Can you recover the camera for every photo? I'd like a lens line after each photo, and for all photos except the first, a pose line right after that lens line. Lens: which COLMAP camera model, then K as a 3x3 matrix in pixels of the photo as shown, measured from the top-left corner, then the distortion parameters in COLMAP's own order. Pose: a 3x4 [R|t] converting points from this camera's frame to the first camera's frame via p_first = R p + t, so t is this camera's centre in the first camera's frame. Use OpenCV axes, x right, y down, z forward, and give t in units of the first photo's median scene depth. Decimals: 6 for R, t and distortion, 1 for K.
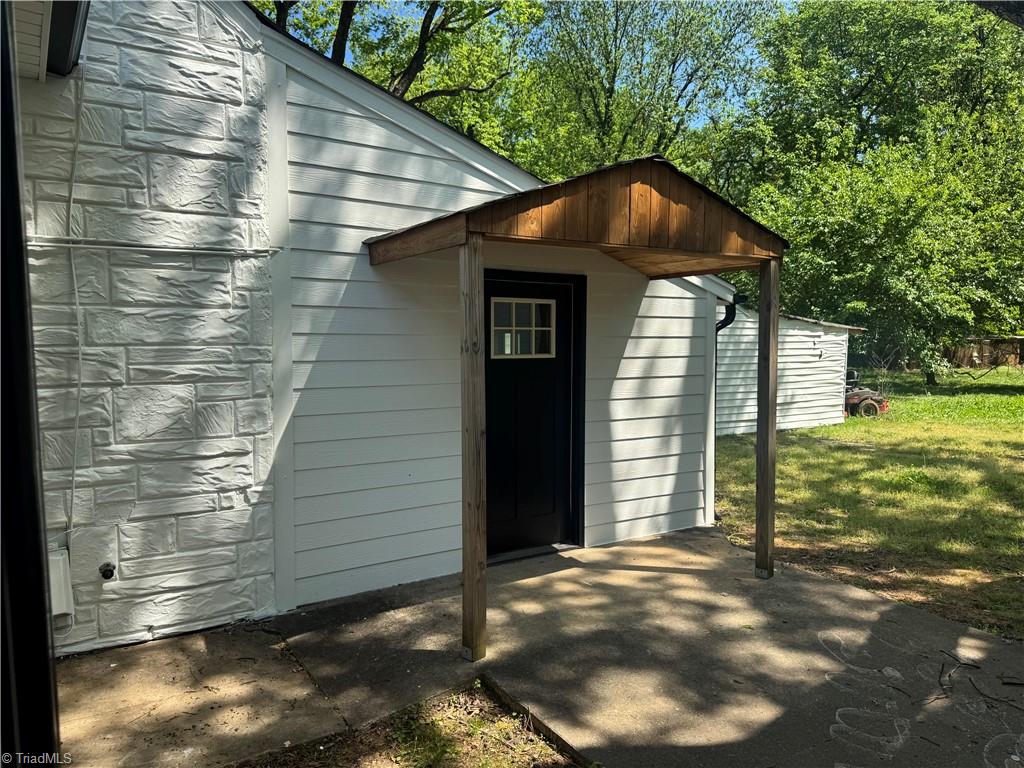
lens RADIAL K [[733.7, 0, 511.7], [0, 733.7, 384.4], [0, 0, 1]] dist [0.078266, -0.094781]
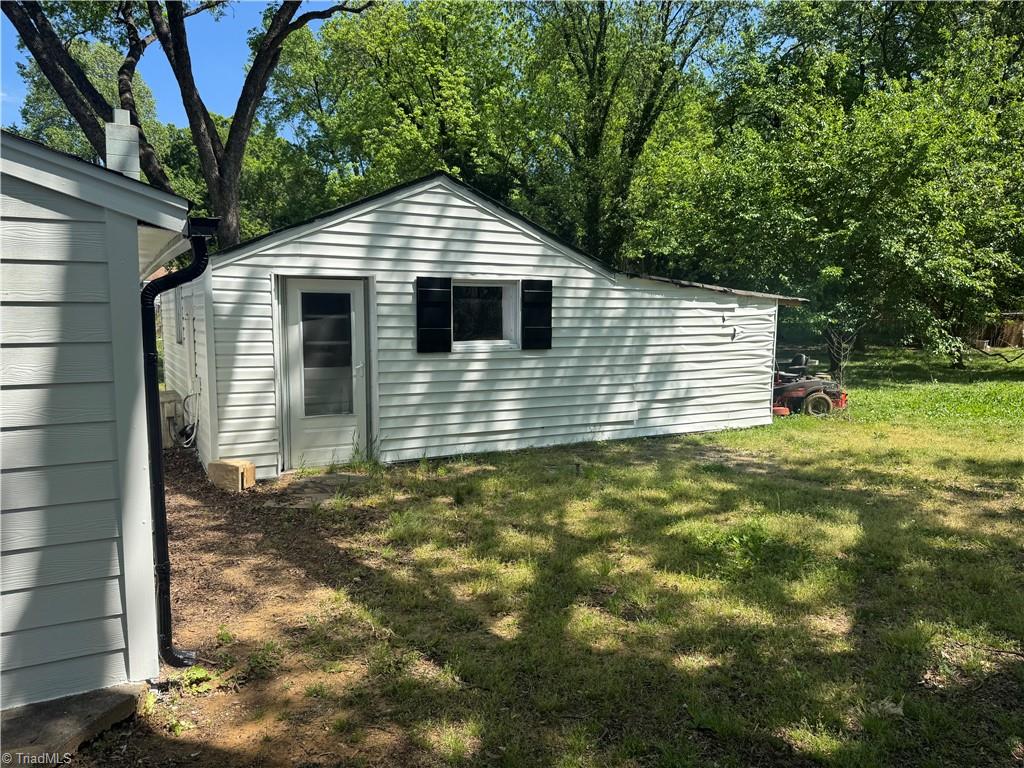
lens RADIAL K [[733.7, 0, 502.8], [0, 733.7, 379.5], [0, 0, 1]] dist [0.078266, -0.094781]
pose [[0.996486, 0.007816, -0.083389, 0.237658], [-0.005619, 0.999631, 0.026560, -0.012314], [0.083566, -0.025998, 0.996163, 0.226716]]
